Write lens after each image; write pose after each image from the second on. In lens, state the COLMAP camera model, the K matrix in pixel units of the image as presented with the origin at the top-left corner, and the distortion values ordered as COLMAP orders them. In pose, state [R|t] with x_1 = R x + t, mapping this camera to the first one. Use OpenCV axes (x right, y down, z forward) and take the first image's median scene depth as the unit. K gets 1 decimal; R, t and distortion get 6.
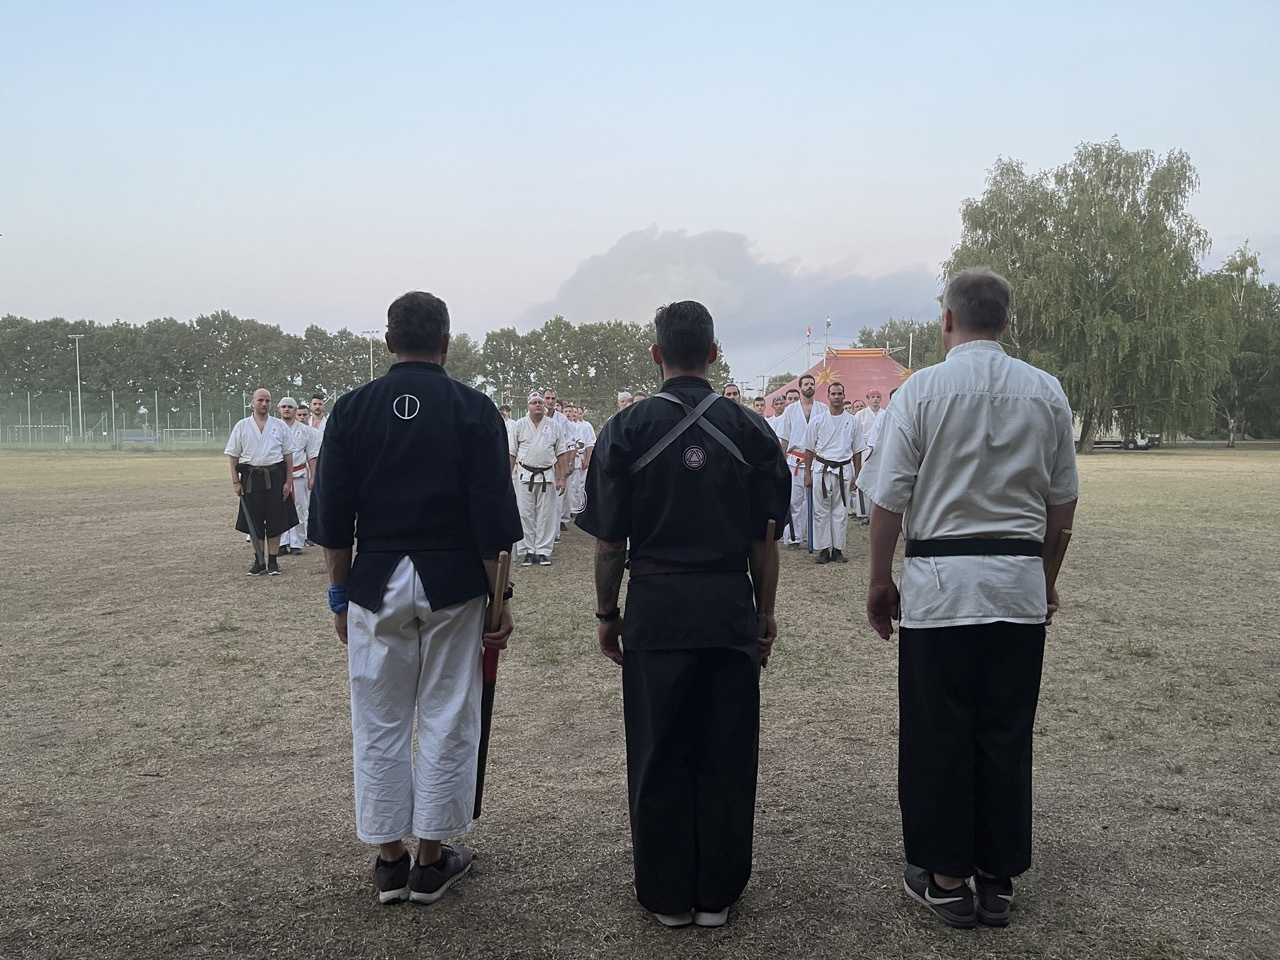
lens RADIAL K [[994.5, 0, 641.8], [0, 994.5, 480.2], [0, 0, 1]] dist [0.055437, -0.054788]
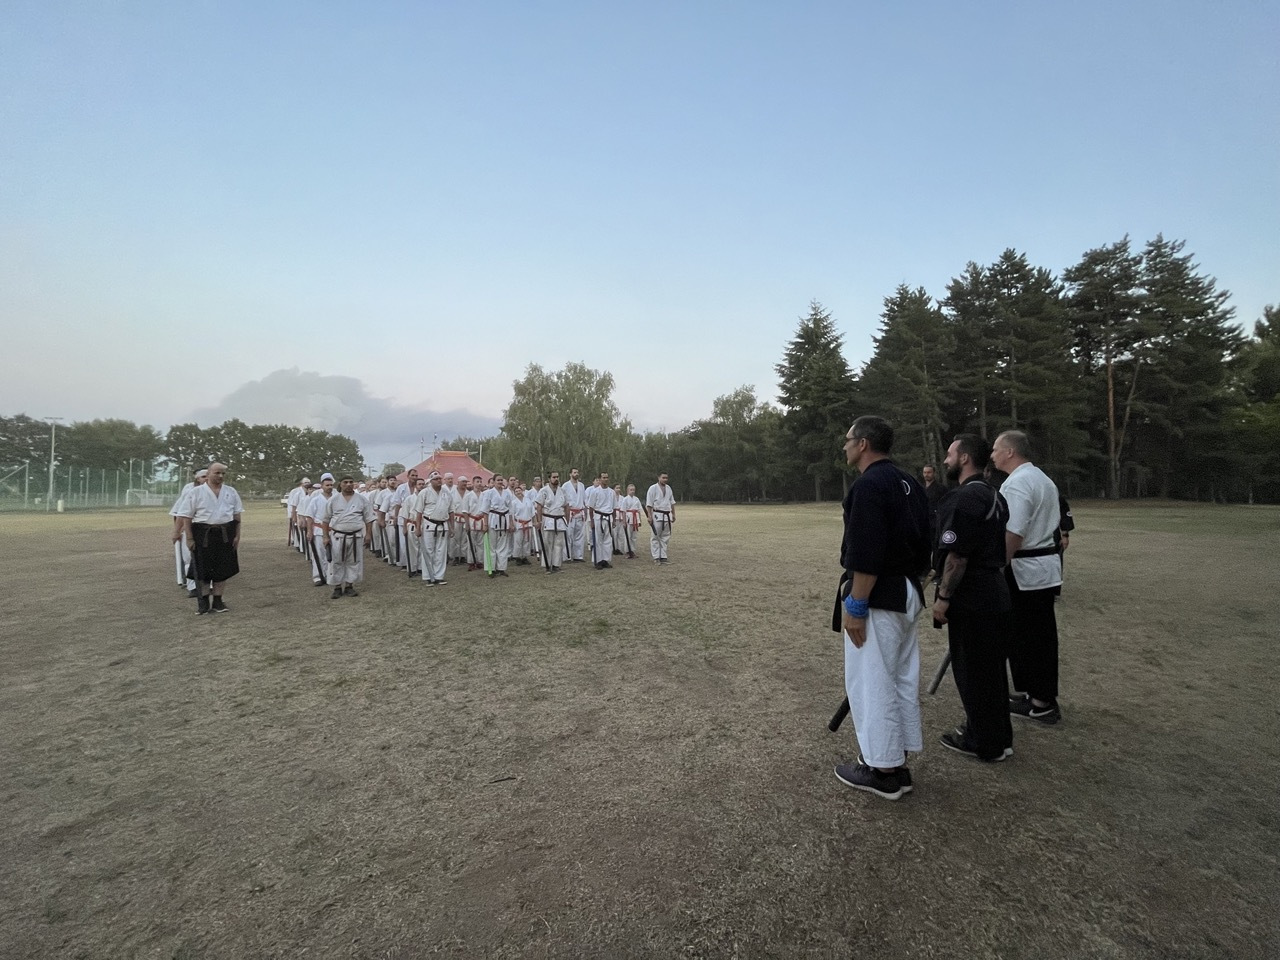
lens RADIAL K [[518.4, 0, 633.6], [0, 518.4, 489.2], [0, 0, 1]] dist [-0.003921, -0.000767]
pose [[0.809361, 0.010829, 0.587211, -0.091952], [0.025343, 0.998255, -0.053340, -0.003005], [-0.586764, 0.058053, 0.807675, 0.047201]]
